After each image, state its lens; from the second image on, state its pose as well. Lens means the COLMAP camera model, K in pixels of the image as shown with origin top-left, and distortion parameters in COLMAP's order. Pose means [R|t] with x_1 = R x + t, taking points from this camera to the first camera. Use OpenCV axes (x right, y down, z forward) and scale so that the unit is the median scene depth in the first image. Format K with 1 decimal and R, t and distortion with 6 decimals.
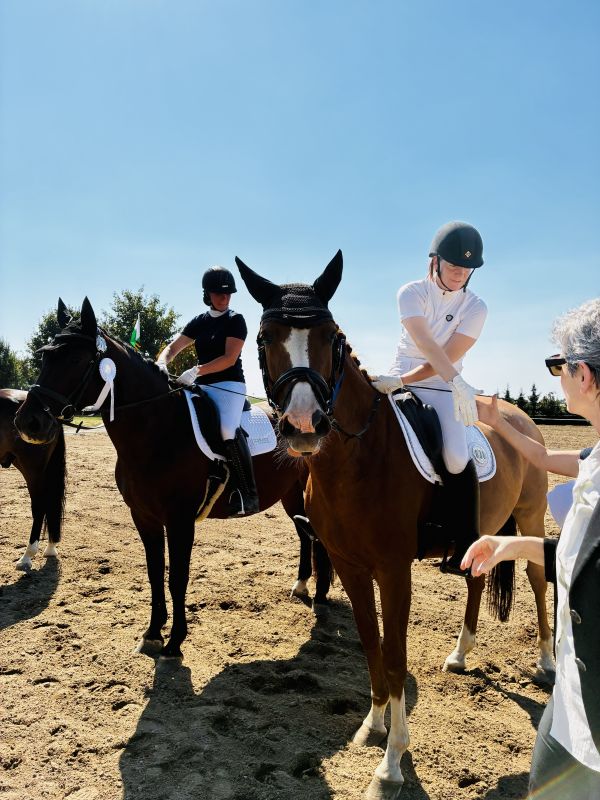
lens RADIAL K [[587.4, 0, 300.5], [0, 587.4, 411.4], [0, 0, 1]] dist [0.036583, -0.073948]
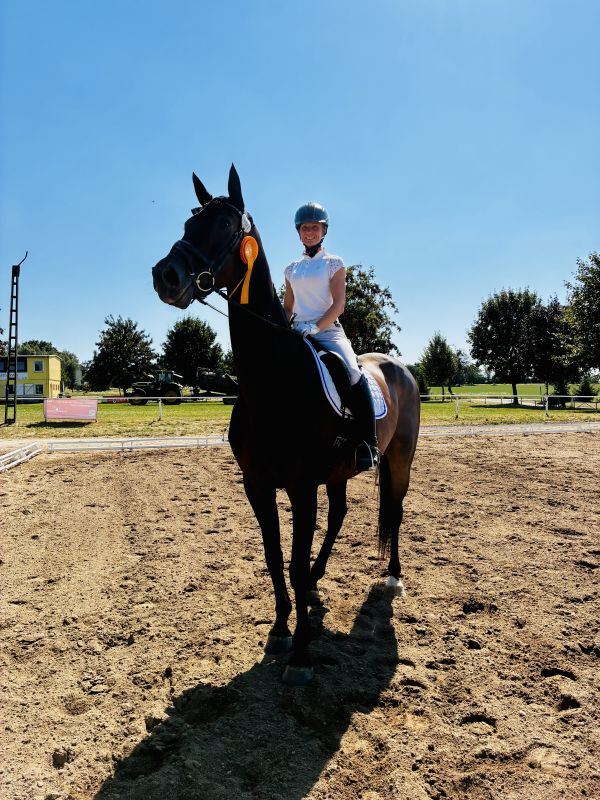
lens RADIAL K [[593.4, 0, 300.0], [0, 593.4, 400.0], [0, 0, 1]] dist [-0.003054, -0.004997]
pose [[0.783746, -0.024901, -0.620582, -1.201454], [0.019993, 0.999690, -0.014864, 0.014824], [0.620760, -0.000758, 0.784001, 1.167217]]
